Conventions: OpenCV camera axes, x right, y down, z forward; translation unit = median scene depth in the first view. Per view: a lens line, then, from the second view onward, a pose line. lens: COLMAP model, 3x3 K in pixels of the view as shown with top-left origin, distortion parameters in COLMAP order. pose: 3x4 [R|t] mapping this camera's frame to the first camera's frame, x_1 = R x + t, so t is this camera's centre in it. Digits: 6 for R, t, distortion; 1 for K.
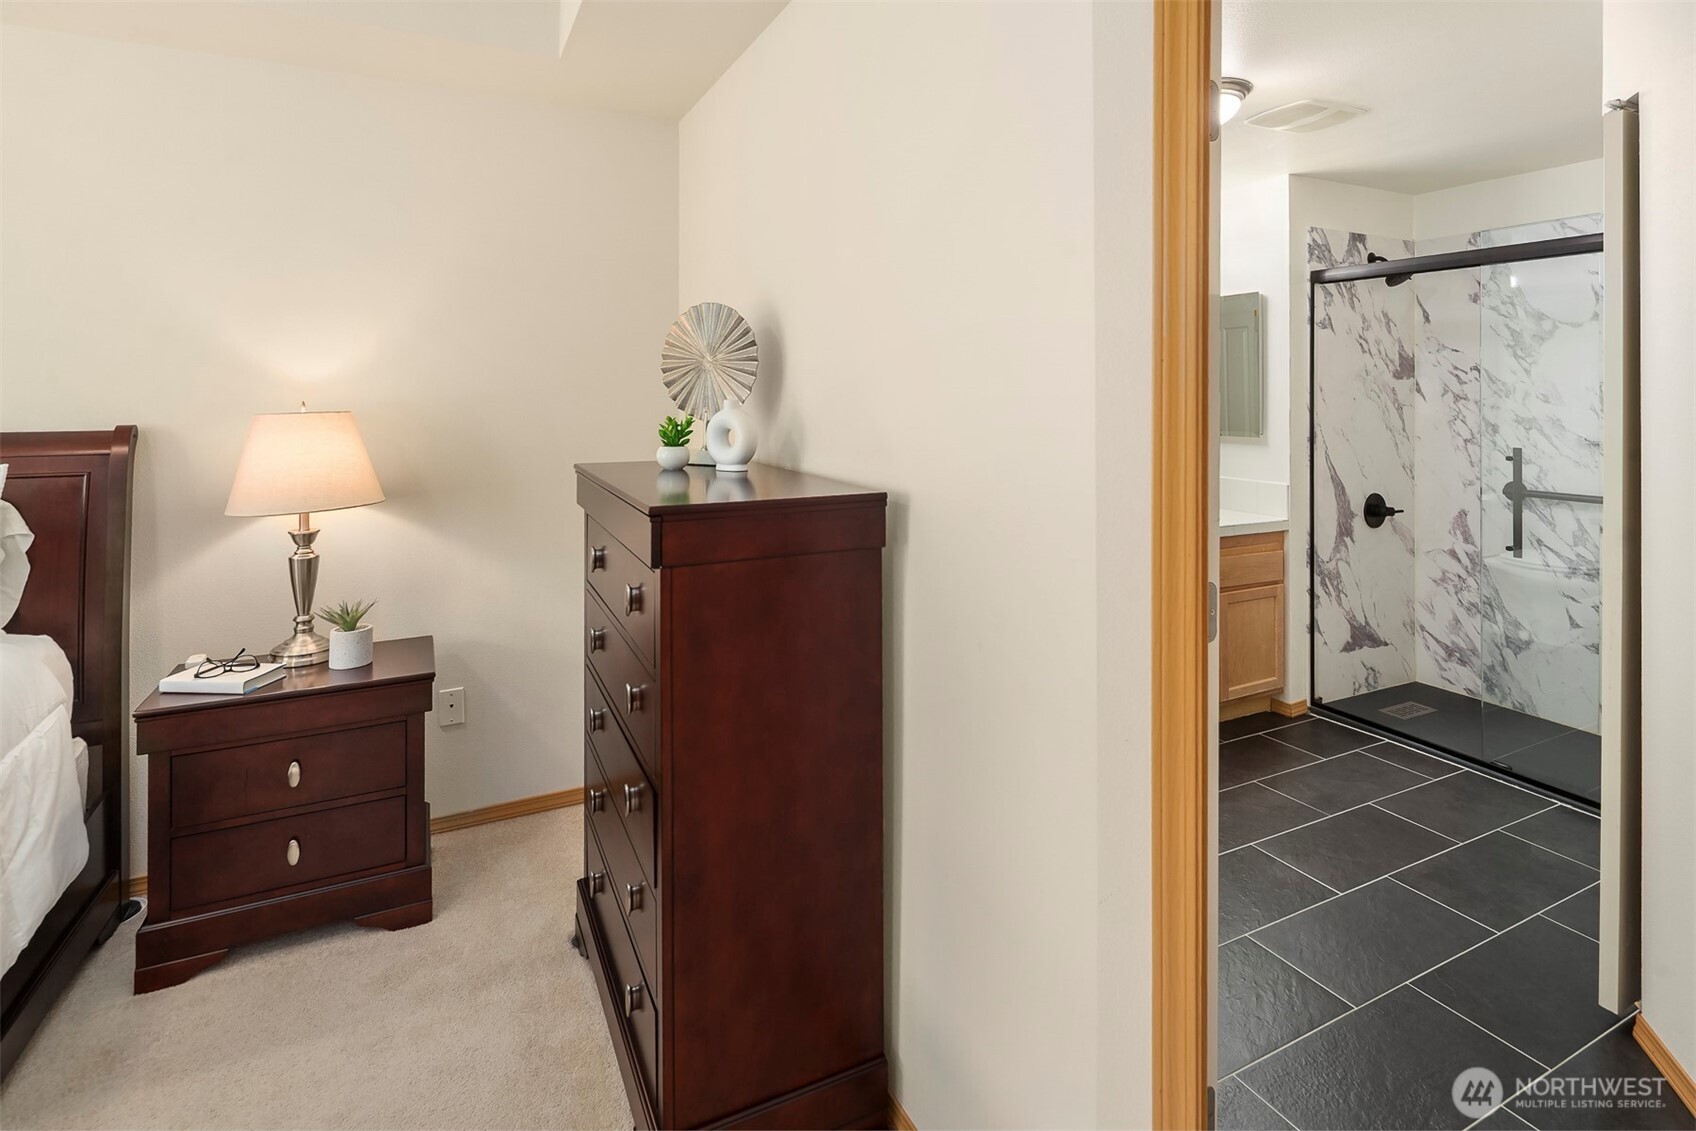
lens RADIAL K [[826.3, 0, 892.1], [0, 826.3, 386.9], [0, 0, 1]] dist [0.001817, 0.000980]
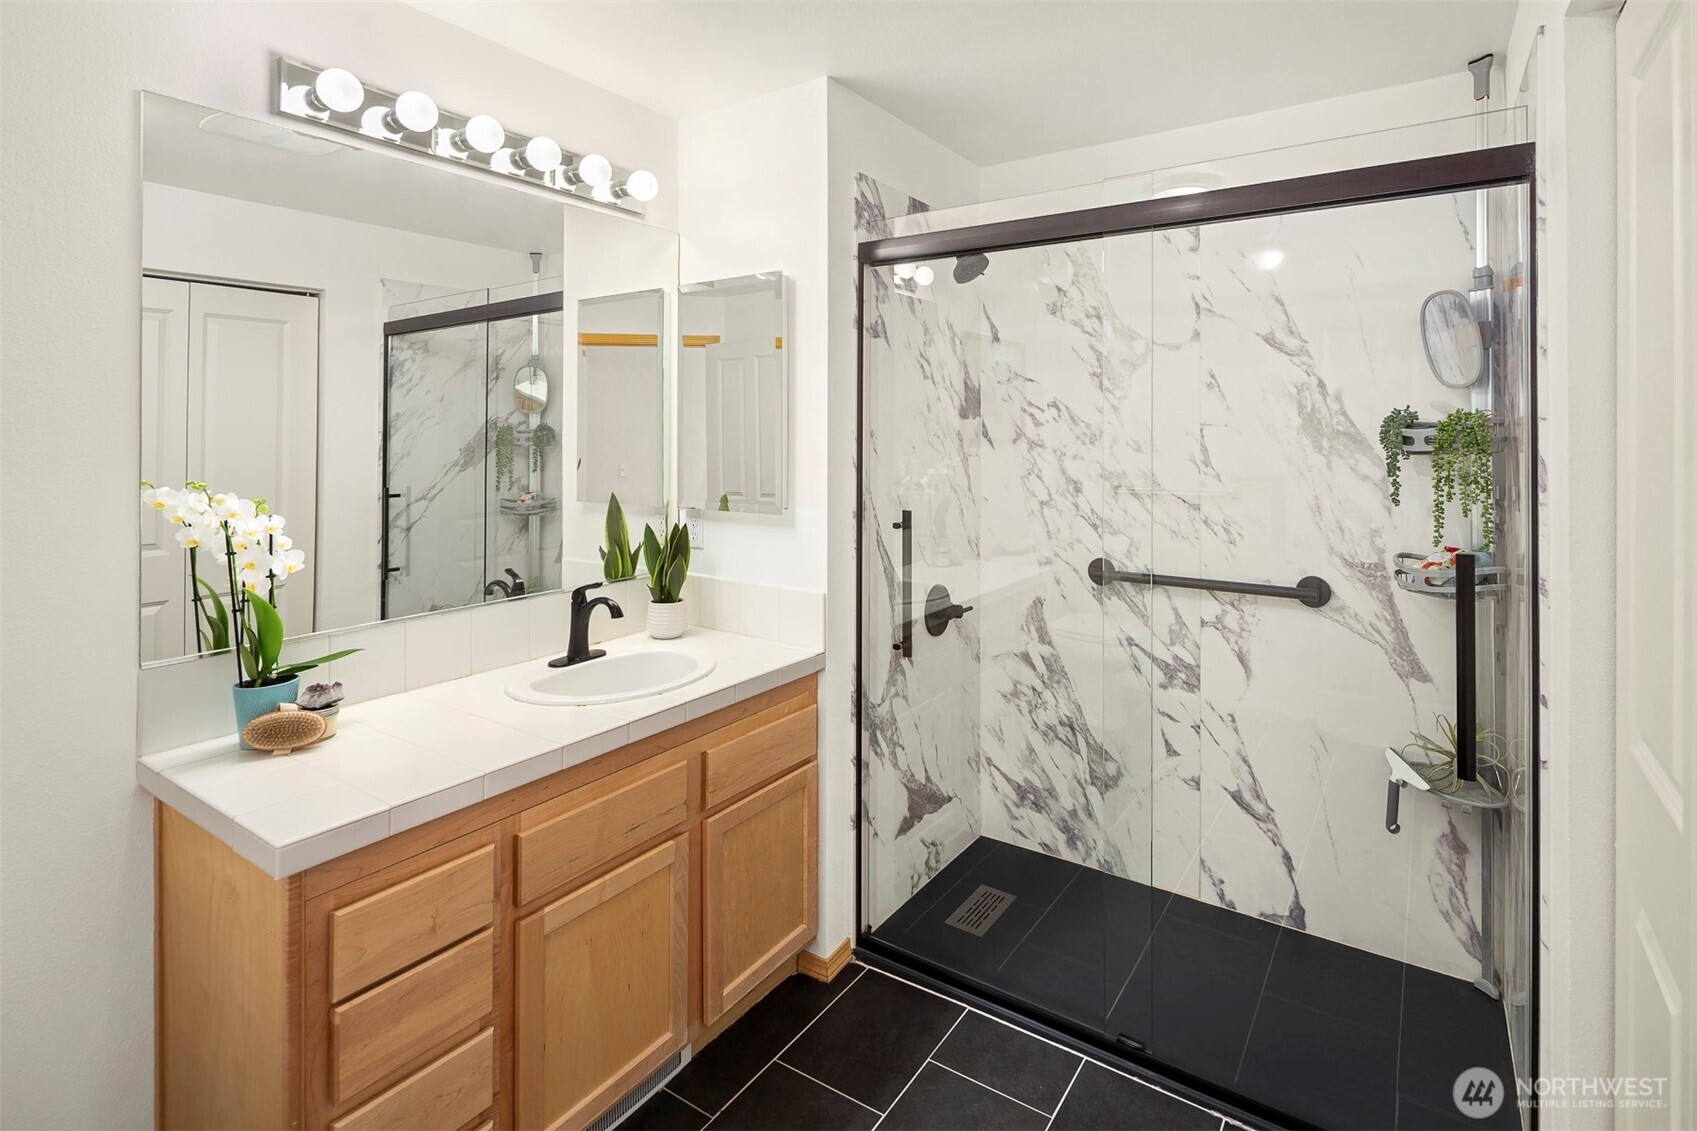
lens RADIAL K [[827.8, 0, 849.5], [0, 827.8, 426.7], [0, 0, 1]] dist [-0.004251, -0.001443]
pose [[0.885368, 0.004137, 0.464872, 0.207911], [-0.003672, 0.999991, -0.001906, -0.000754], [-0.464876, -0.000019, 0.885376, 0.443956]]
